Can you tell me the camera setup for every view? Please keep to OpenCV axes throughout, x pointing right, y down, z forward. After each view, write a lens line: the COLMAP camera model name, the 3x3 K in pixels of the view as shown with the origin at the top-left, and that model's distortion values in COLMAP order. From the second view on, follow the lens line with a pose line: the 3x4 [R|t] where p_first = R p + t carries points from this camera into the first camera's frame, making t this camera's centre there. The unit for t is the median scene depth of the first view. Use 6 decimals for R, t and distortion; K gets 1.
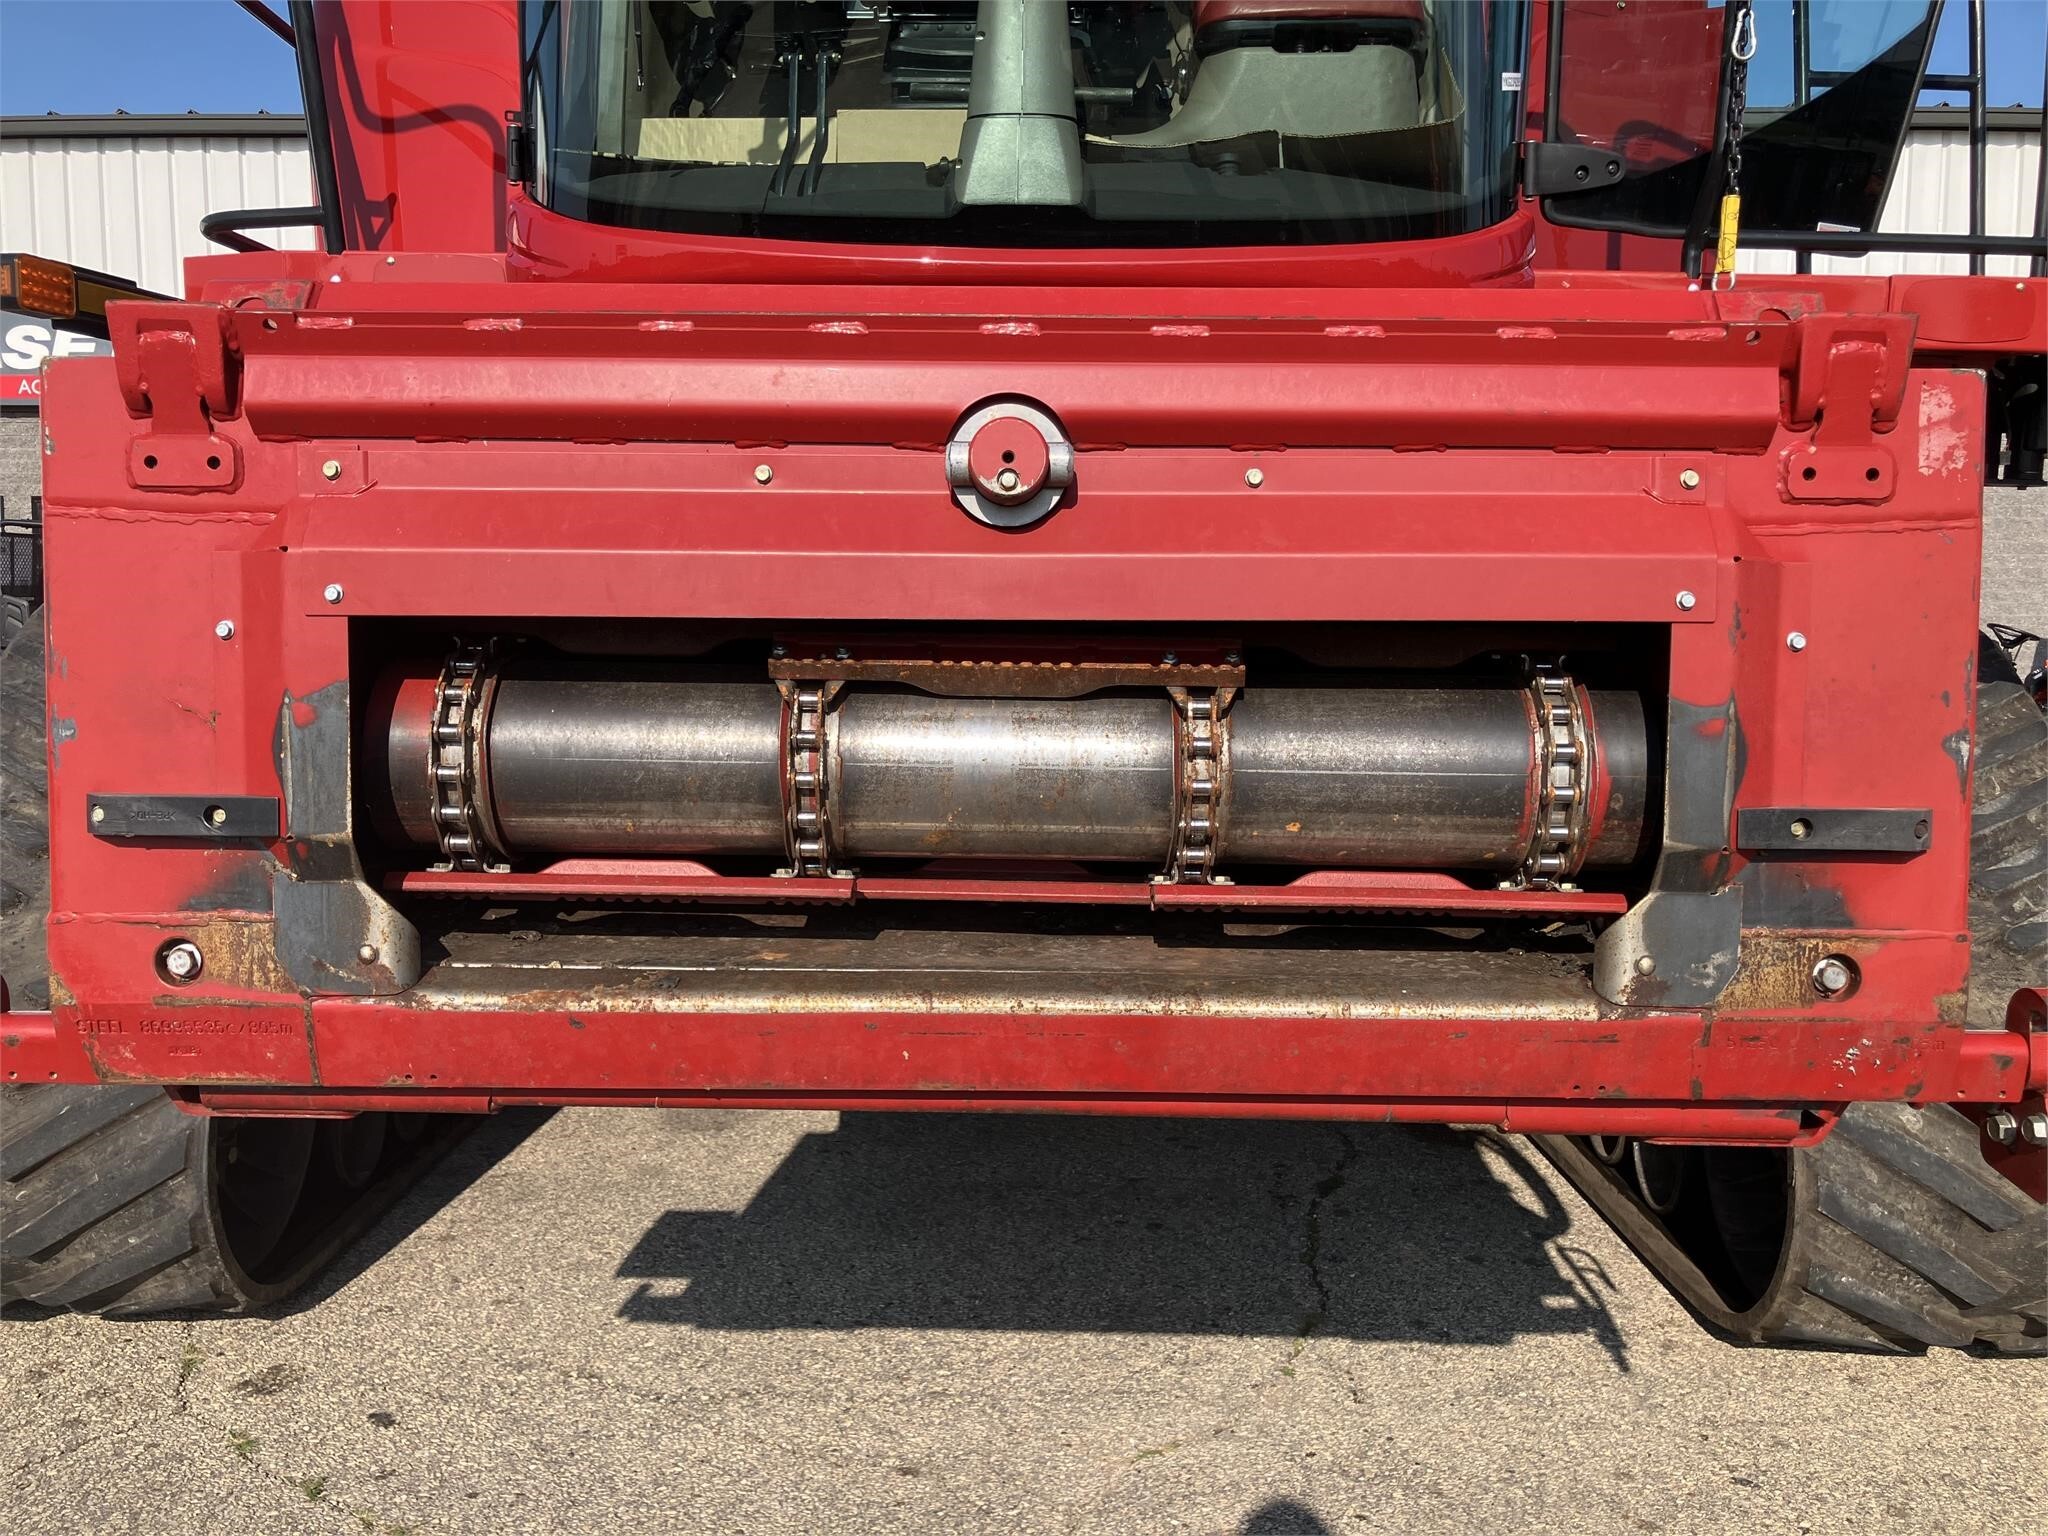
lens RADIAL K [[1686.3, 0, 1008.5], [0, 1686.3, 760.5], [0, 0, 1]] dist [0.023207, -0.021725]
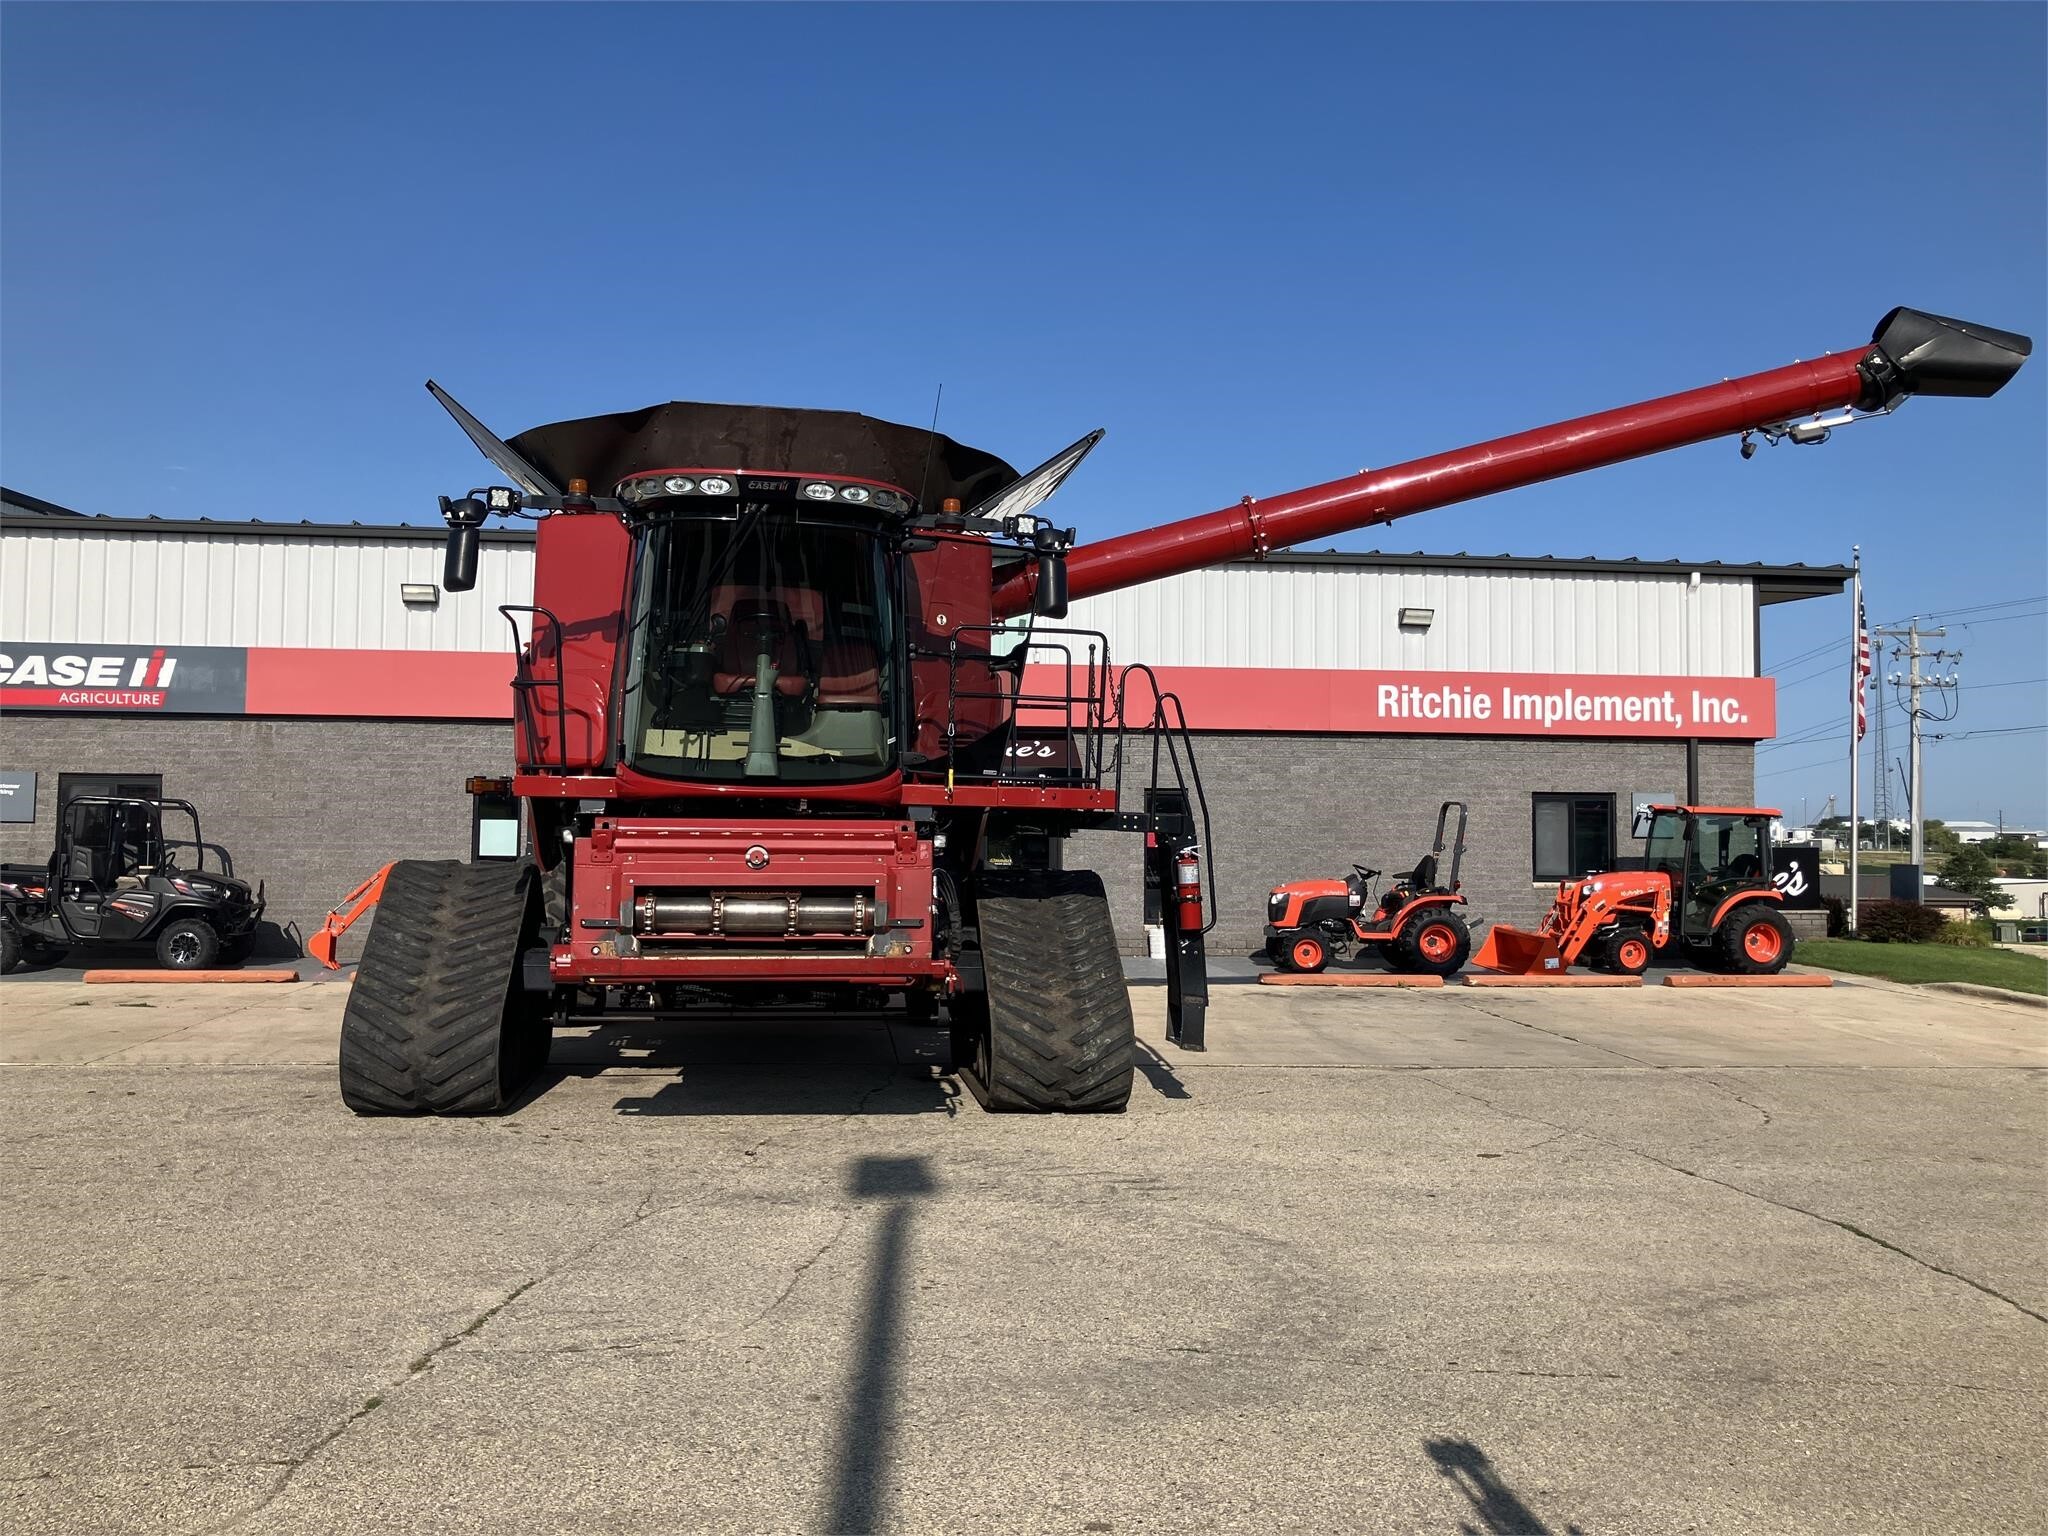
lens RADIAL K [[1686.3, 0, 1015.2], [0, 1686.3, 737.0], [0, 0, 1]] dist [0.023207, -0.021725]
pose [[0.988588, 0.011546, 0.150203, 0.002991], [0.010311, 0.989534, -0.143928, 0.220708], [-0.150293, 0.143835, 0.978123, -4.233076]]
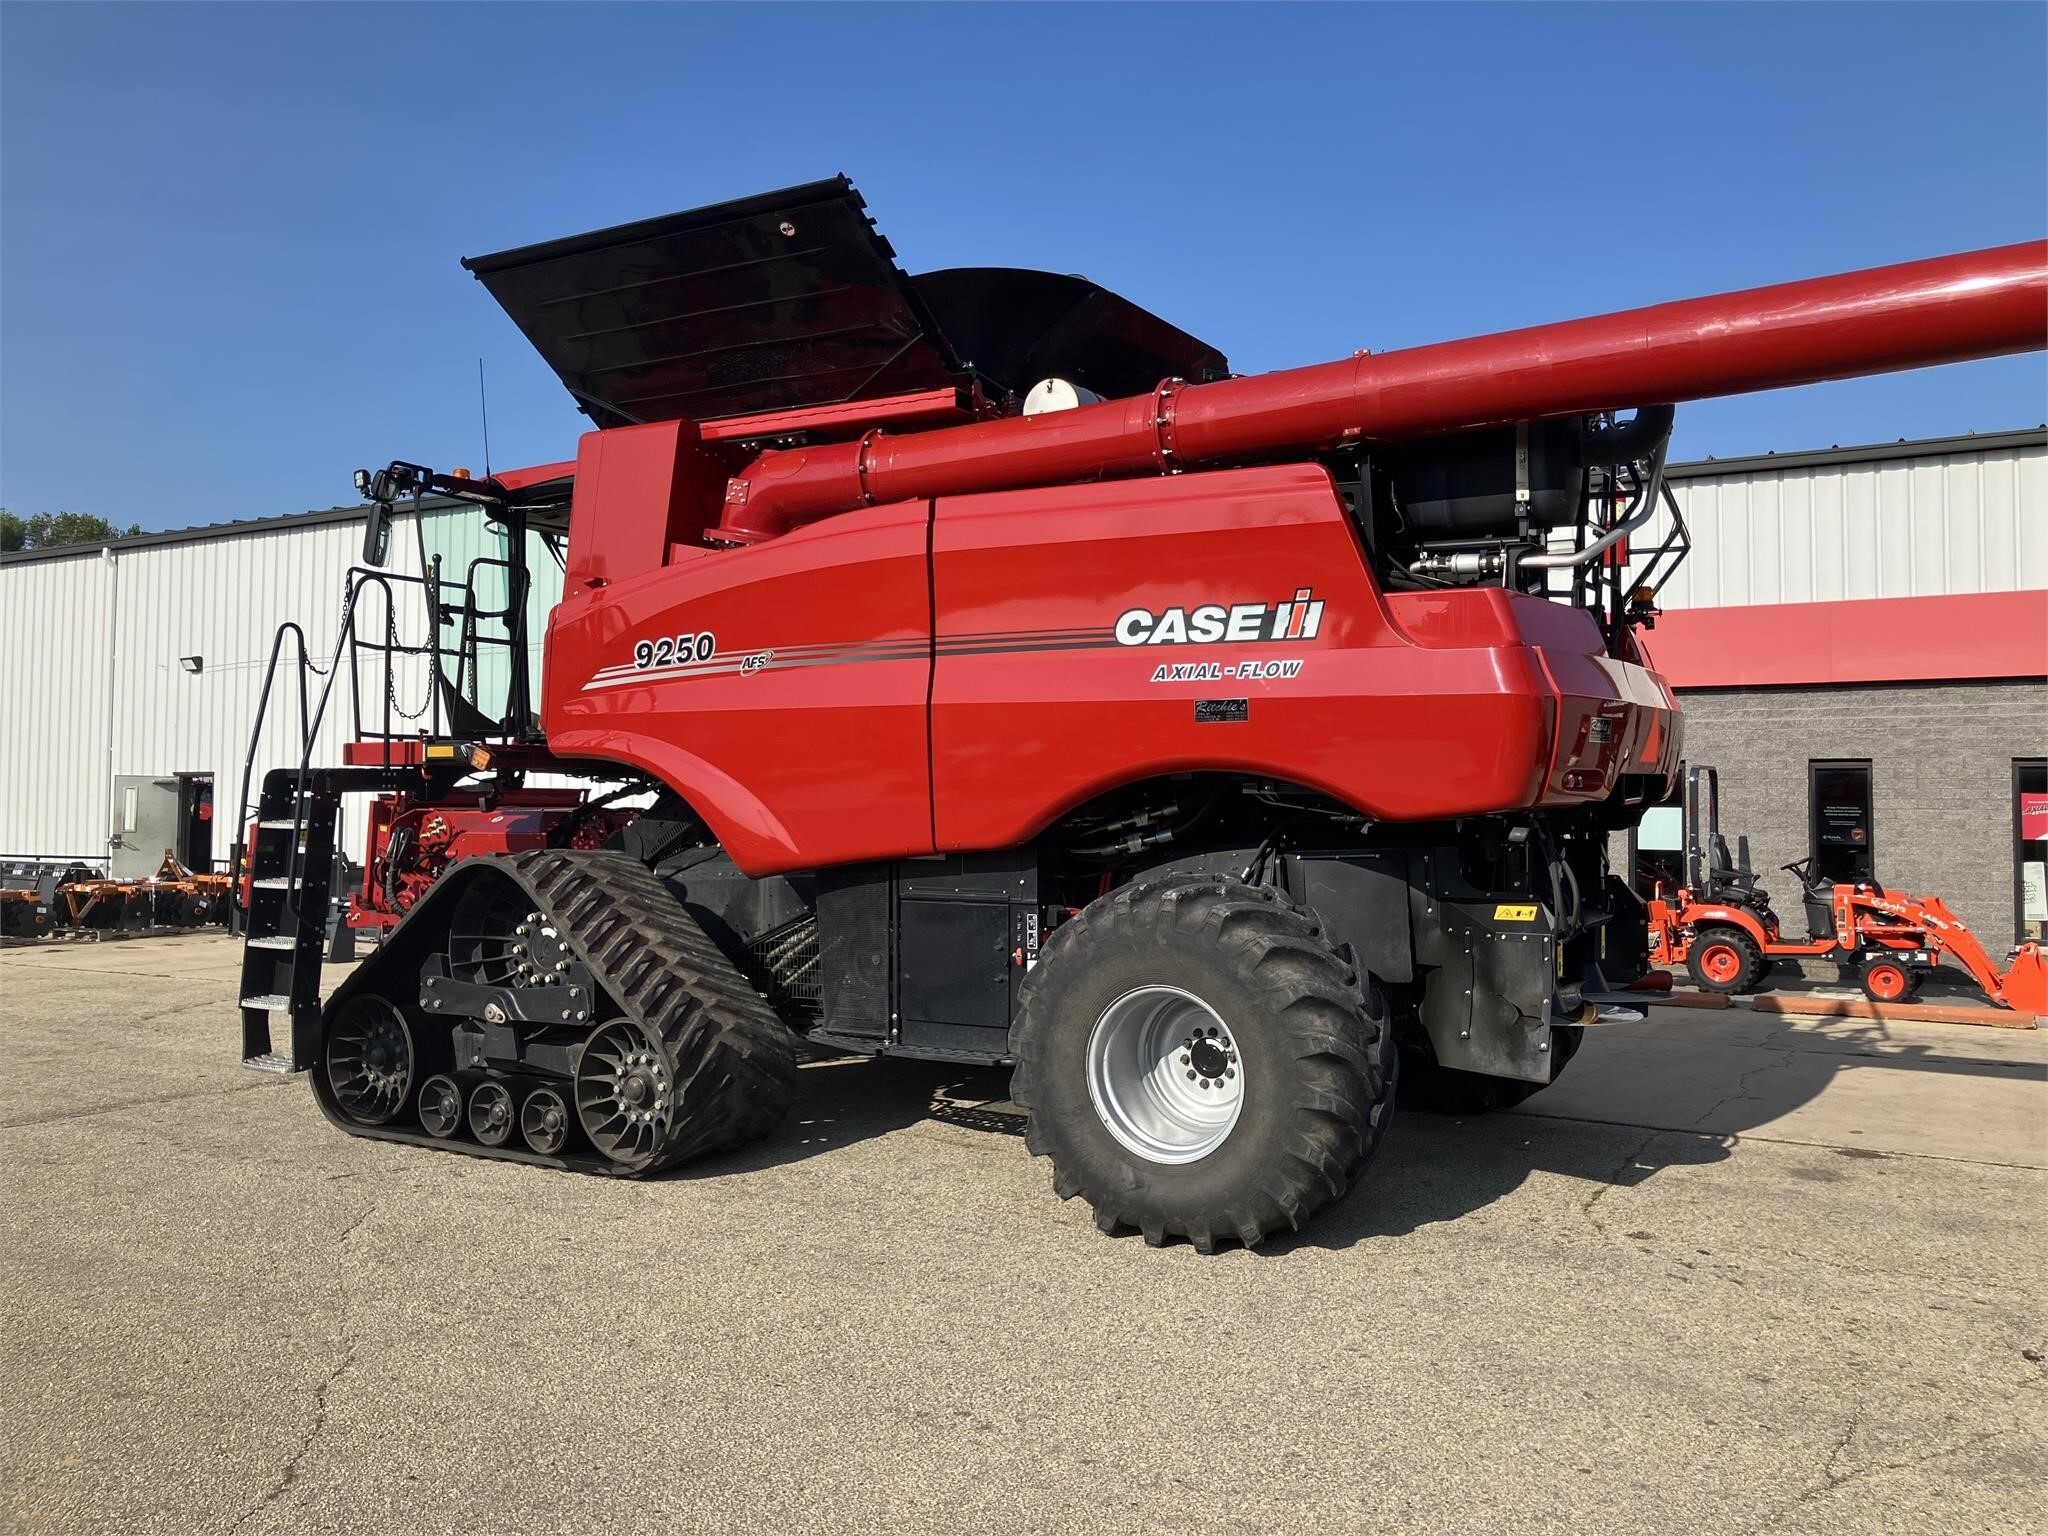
lens RADIAL K [[1686.3, 0, 1056.4], [0, 1686.3, 721.8], [0, 0, 1]] dist [0.023207, -0.021725]
pose [[0.875477, -0.025889, -0.482566, -0.048150], [-0.045475, 0.989720, -0.135597, 0.075011], [0.481116, 0.140657, 0.865300, -2.500472]]
